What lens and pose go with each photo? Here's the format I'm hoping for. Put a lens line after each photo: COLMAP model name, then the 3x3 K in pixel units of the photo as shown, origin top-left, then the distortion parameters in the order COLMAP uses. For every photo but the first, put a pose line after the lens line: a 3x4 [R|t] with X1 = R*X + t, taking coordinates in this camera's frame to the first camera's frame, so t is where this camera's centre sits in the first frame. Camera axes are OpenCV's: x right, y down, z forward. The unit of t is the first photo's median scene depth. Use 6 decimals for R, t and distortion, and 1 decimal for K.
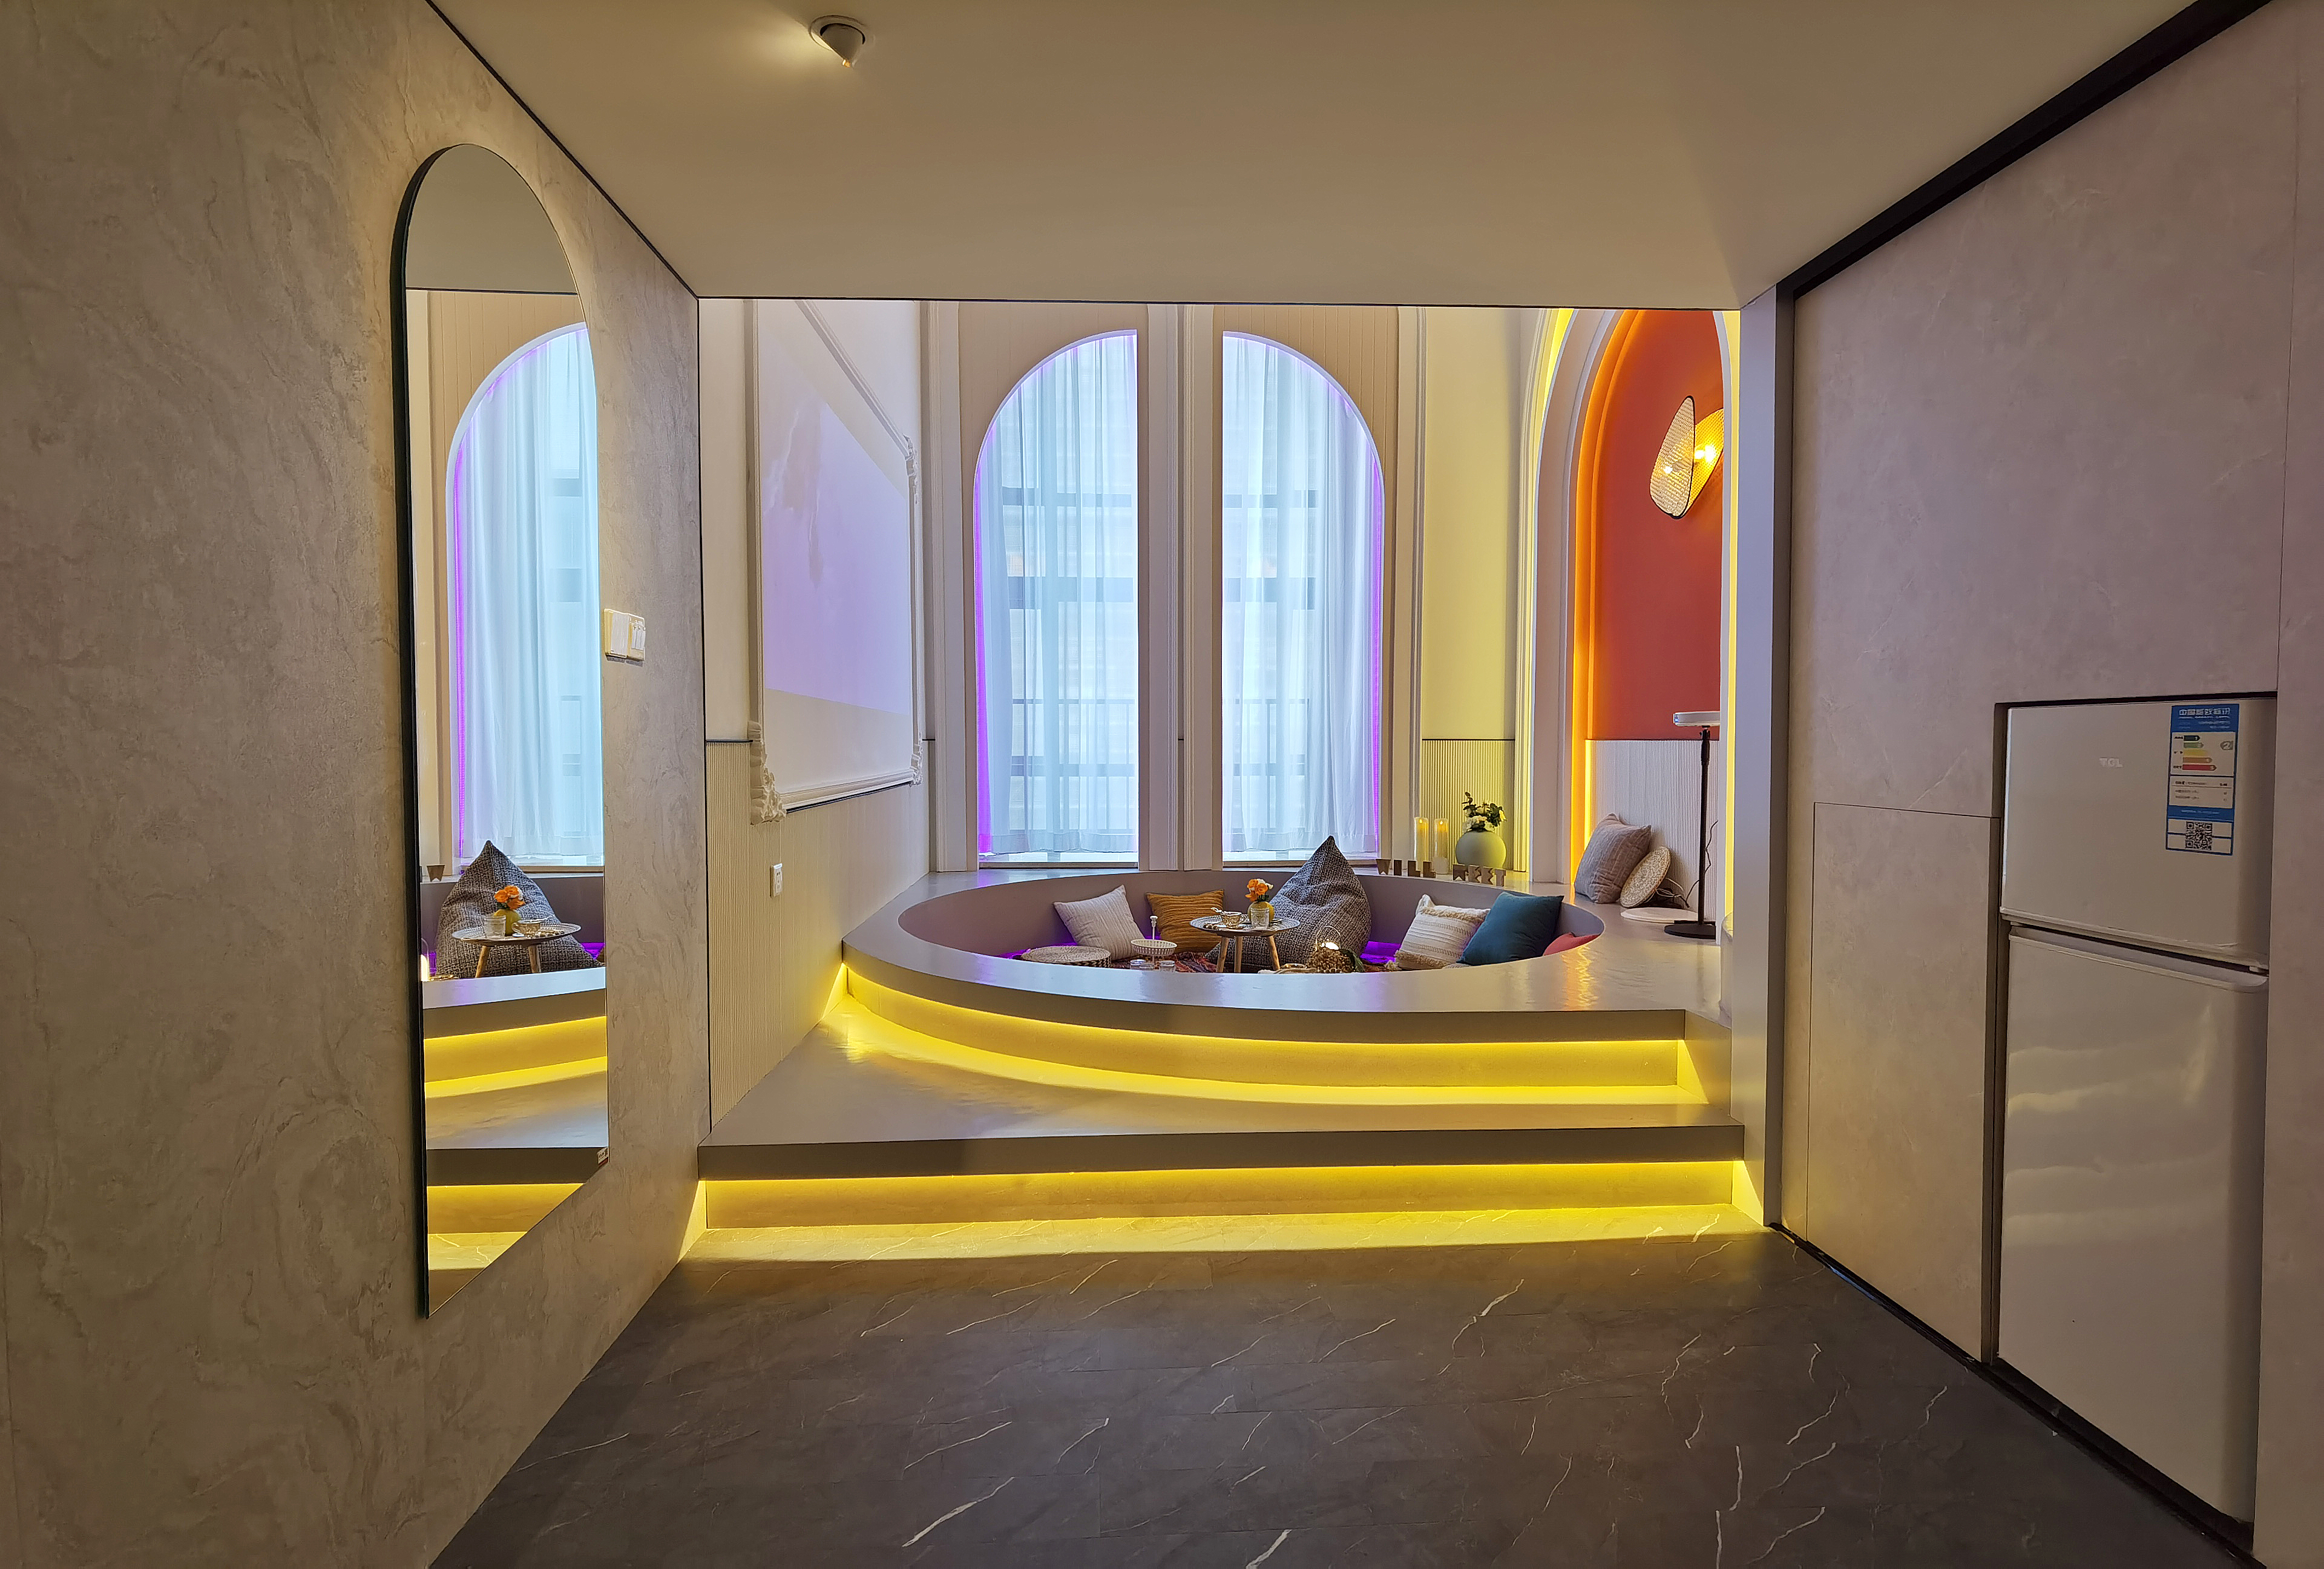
lens RADIAL K [[1200.7, 0, 1162.0], [0, 1200.7, 784.5], [0, 0, 1]] dist [0.007151, 0.002206]
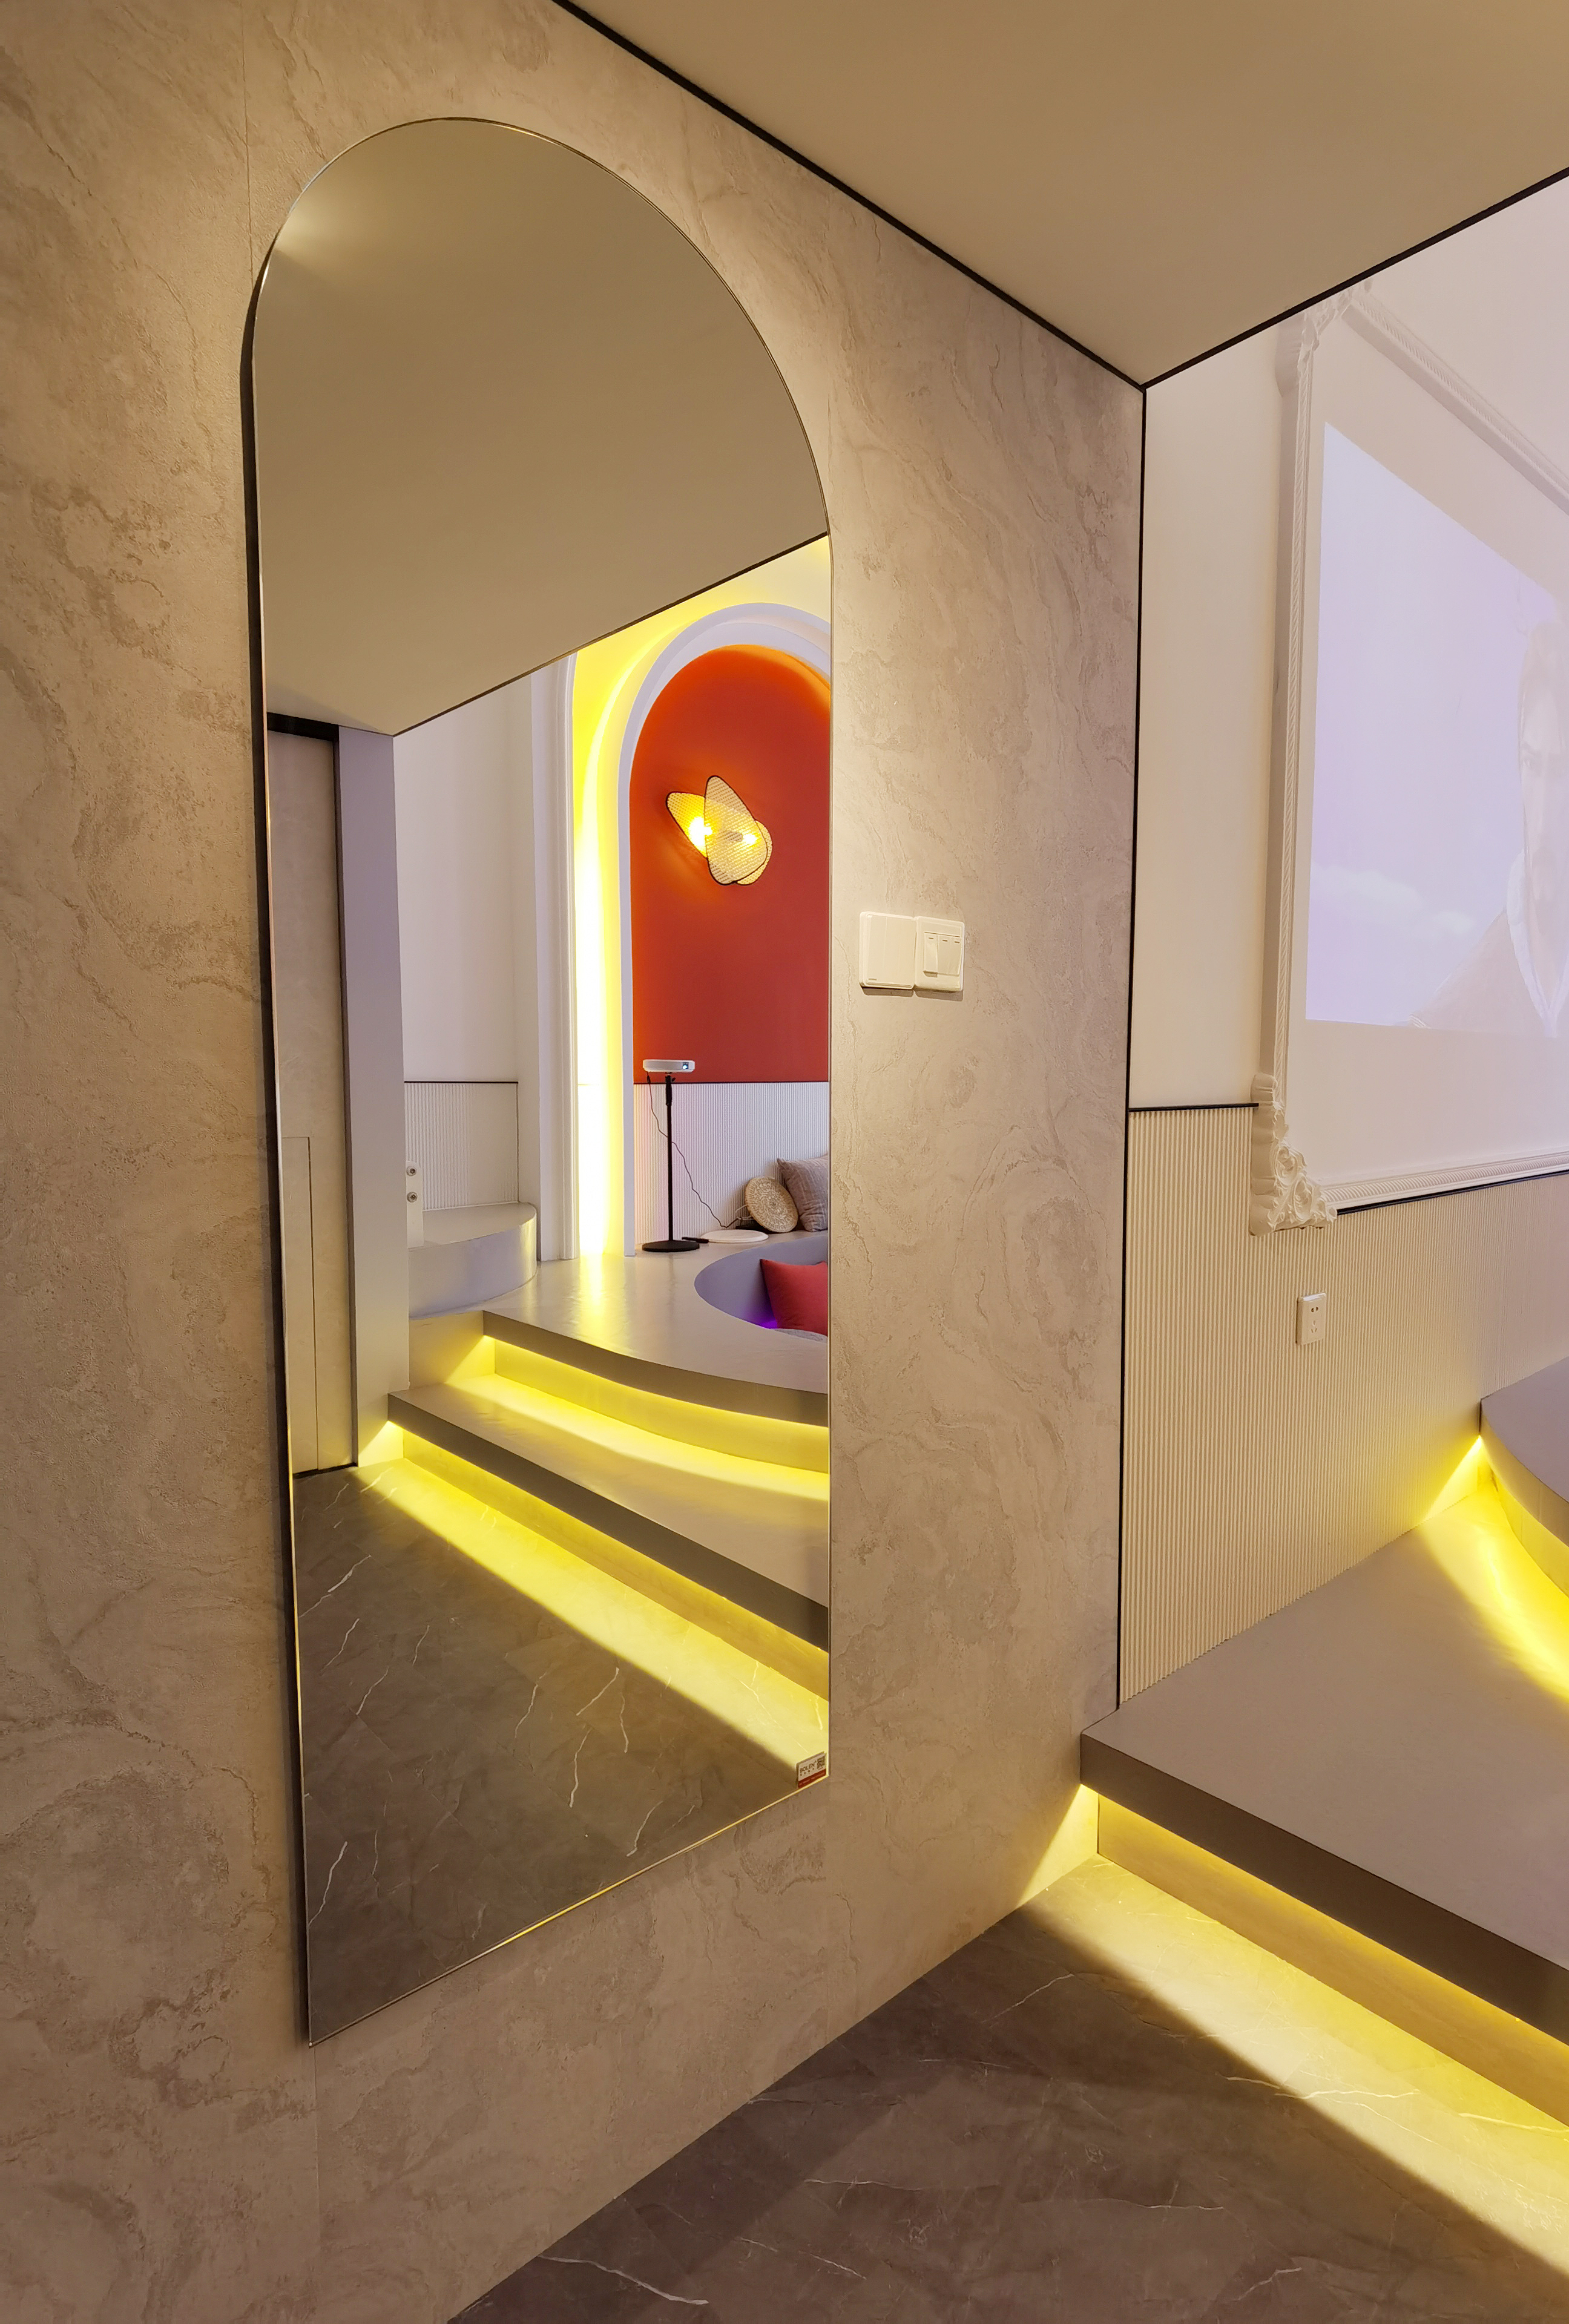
lens RADIAL K [[1200.7, 0, 798.6], [0, 1200.7, 1141.1], [0, 0, 1]] dist [0.007151, 0.002206]
pose [[0.612951, 0.065204, -0.787426, 0.010155], [-0.038852, 0.997871, 0.052387, -0.040296], [0.789165, -0.001518, 0.614180, 0.419158]]
